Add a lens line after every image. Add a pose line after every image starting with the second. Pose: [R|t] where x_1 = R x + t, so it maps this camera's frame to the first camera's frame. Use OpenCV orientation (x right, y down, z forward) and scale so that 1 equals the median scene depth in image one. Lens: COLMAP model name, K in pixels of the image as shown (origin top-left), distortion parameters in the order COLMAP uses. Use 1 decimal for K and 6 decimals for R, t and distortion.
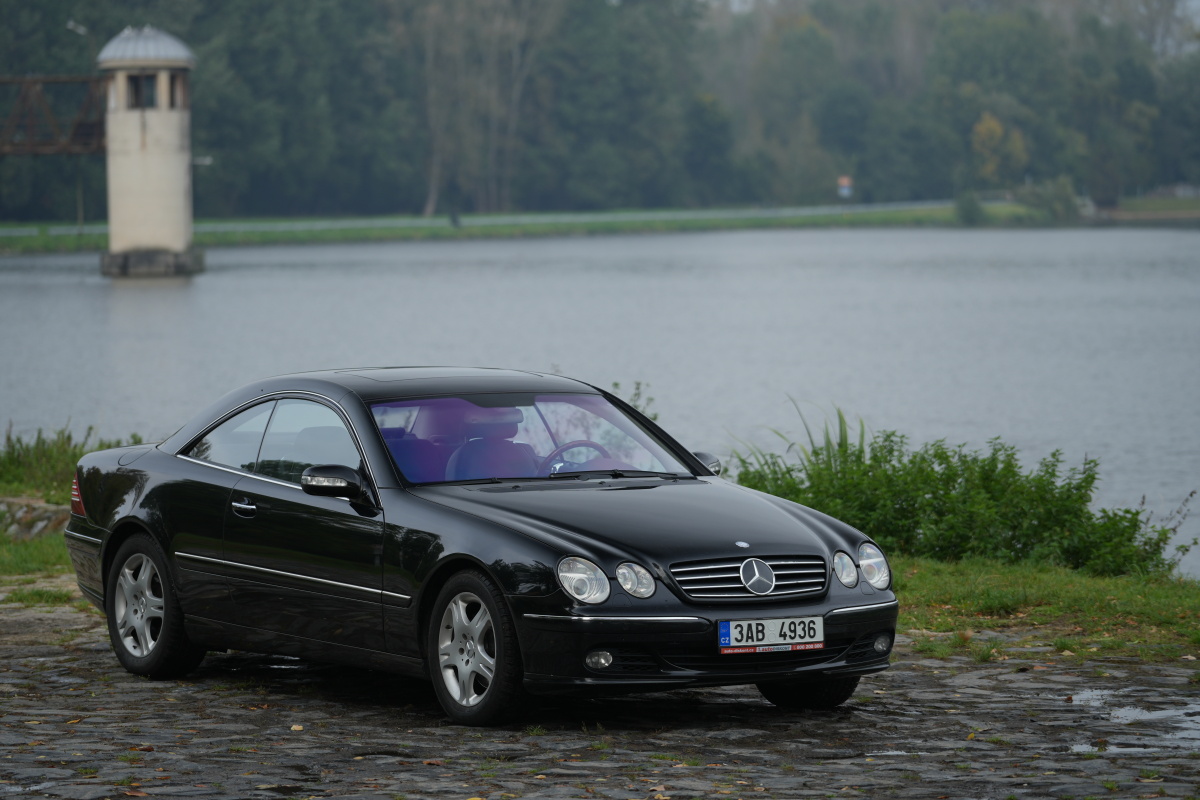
lens RADIAL K [[6103.9, 0, 600.0], [0, 6103.9, 400.0], [0, 0, 1]] dist [-0.206427, 8.427284]
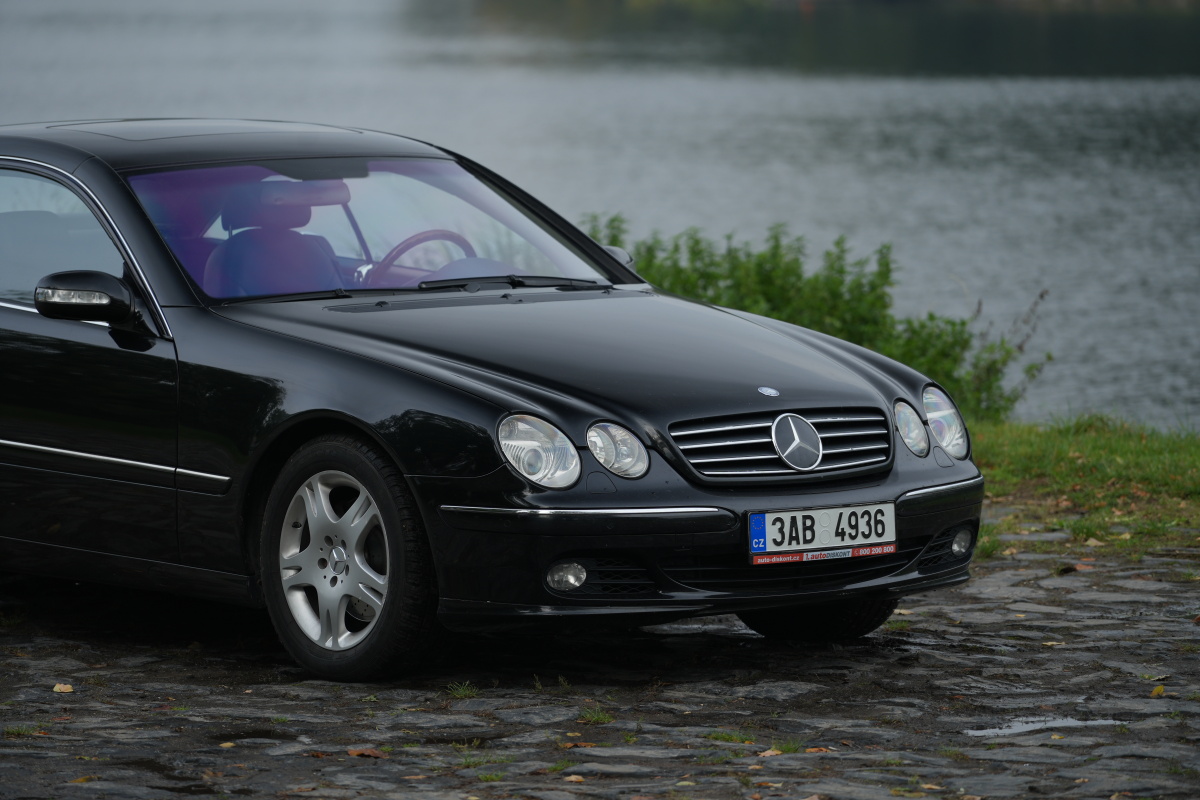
lens RADIAL K [[6924.4, 0, 600.0], [0, 6924.4, 400.0], [0, 0, 1]] dist [-0.106625, 14.608675]
pose [[0.988336, -0.009899, 0.151965, -0.103799], [0.004909, 0.999437, 0.033182, 0.000410], [-0.152208, -0.032049, 0.987829, 0.285380]]
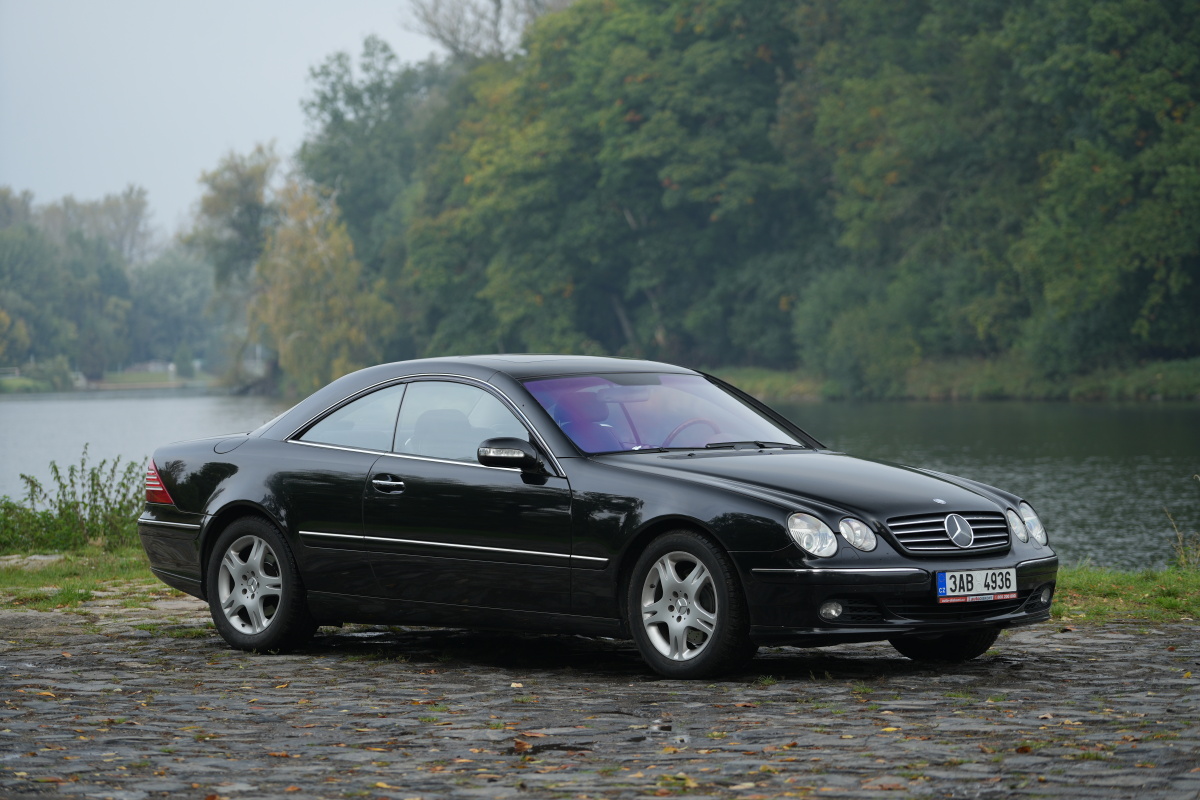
lens RADIAL K [[4685.8, 0, 600.0], [0, 4685.8, 400.0], [0, 0, 1]] dist [-0.065443, 1.288682]
pose [[0.975872, -0.007928, 0.218198, -0.209518], [0.014951, 0.999421, -0.030555, 0.029930], [-0.217830, 0.033080, 0.975426, 0.221512]]
